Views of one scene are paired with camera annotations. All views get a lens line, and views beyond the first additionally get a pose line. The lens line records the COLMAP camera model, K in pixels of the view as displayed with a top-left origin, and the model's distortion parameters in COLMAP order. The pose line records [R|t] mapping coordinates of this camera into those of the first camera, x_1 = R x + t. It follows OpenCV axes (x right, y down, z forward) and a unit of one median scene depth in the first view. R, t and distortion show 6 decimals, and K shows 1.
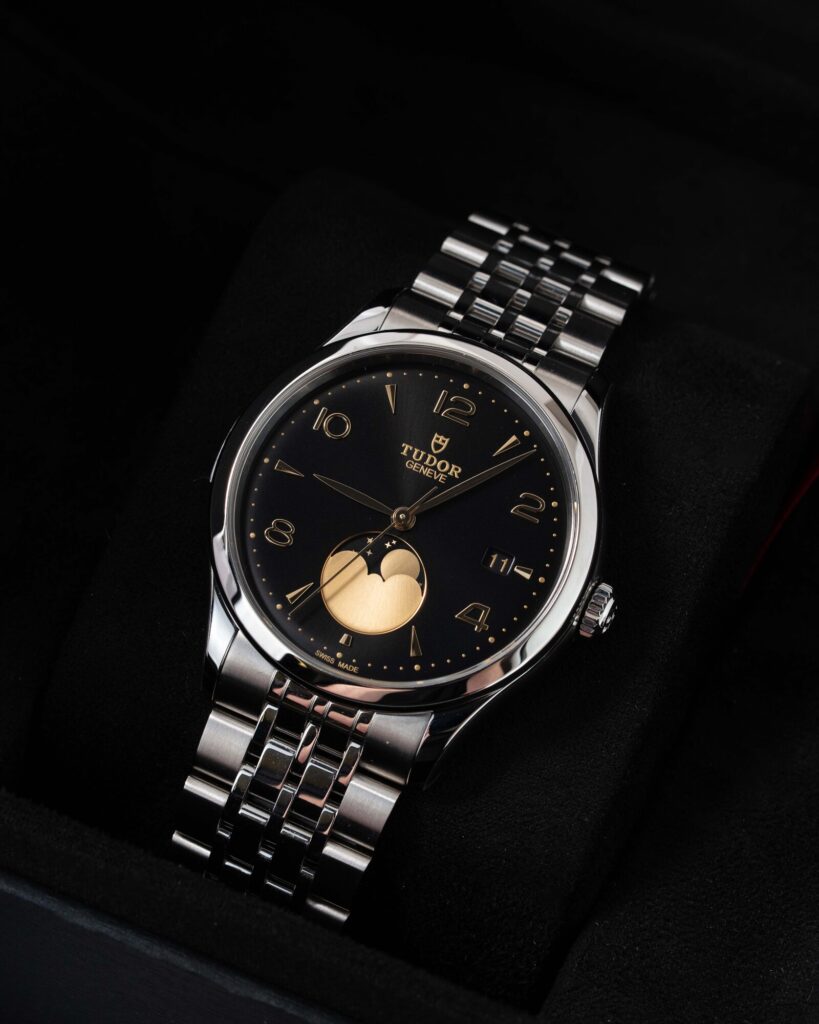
lens RADIAL K [[3390.7, 0, 409.5], [0, 3390.7, 512.0], [0, 0, 1]] dist [0.036899, 0.613547]
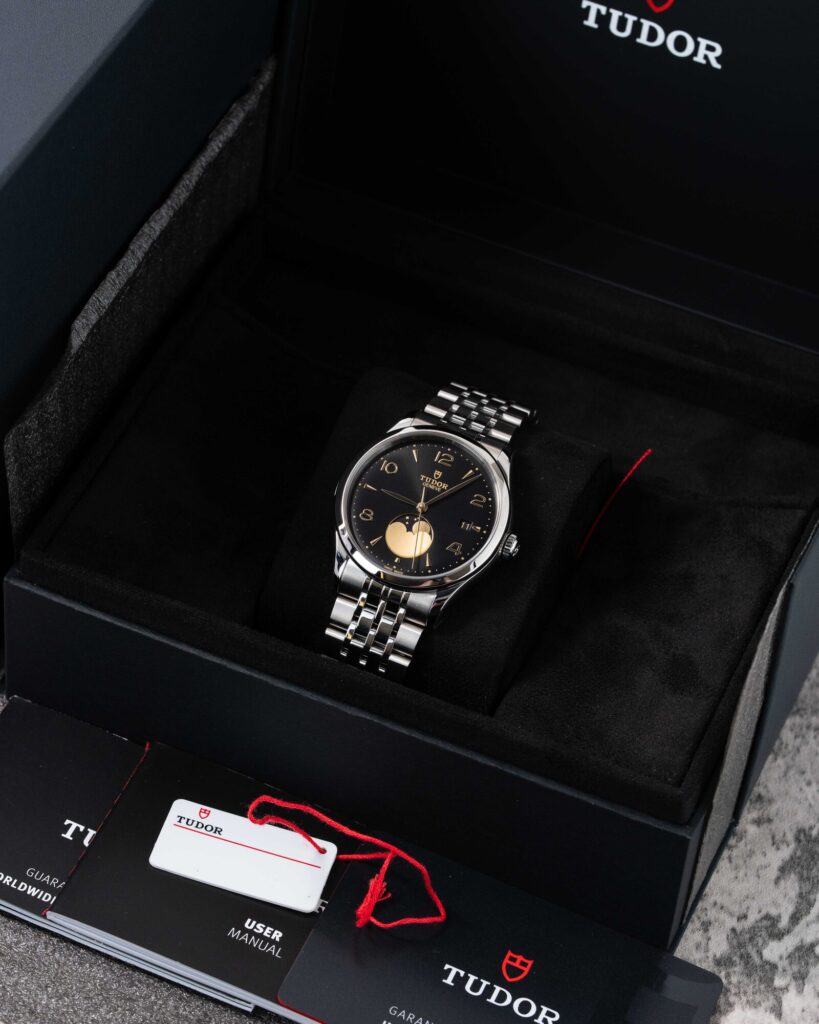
lens RADIAL K [[3390.7, 0, 409.5], [0, 3390.7, 512.0], [0, 0, 1]] dist [0.036899, 0.613547]
pose [[0.999760, -0.020918, -0.006453, 0.004196], [0.019572, 0.986177, -0.164538, 0.369742], [0.009806, 0.164372, 0.986350, -1.191727]]
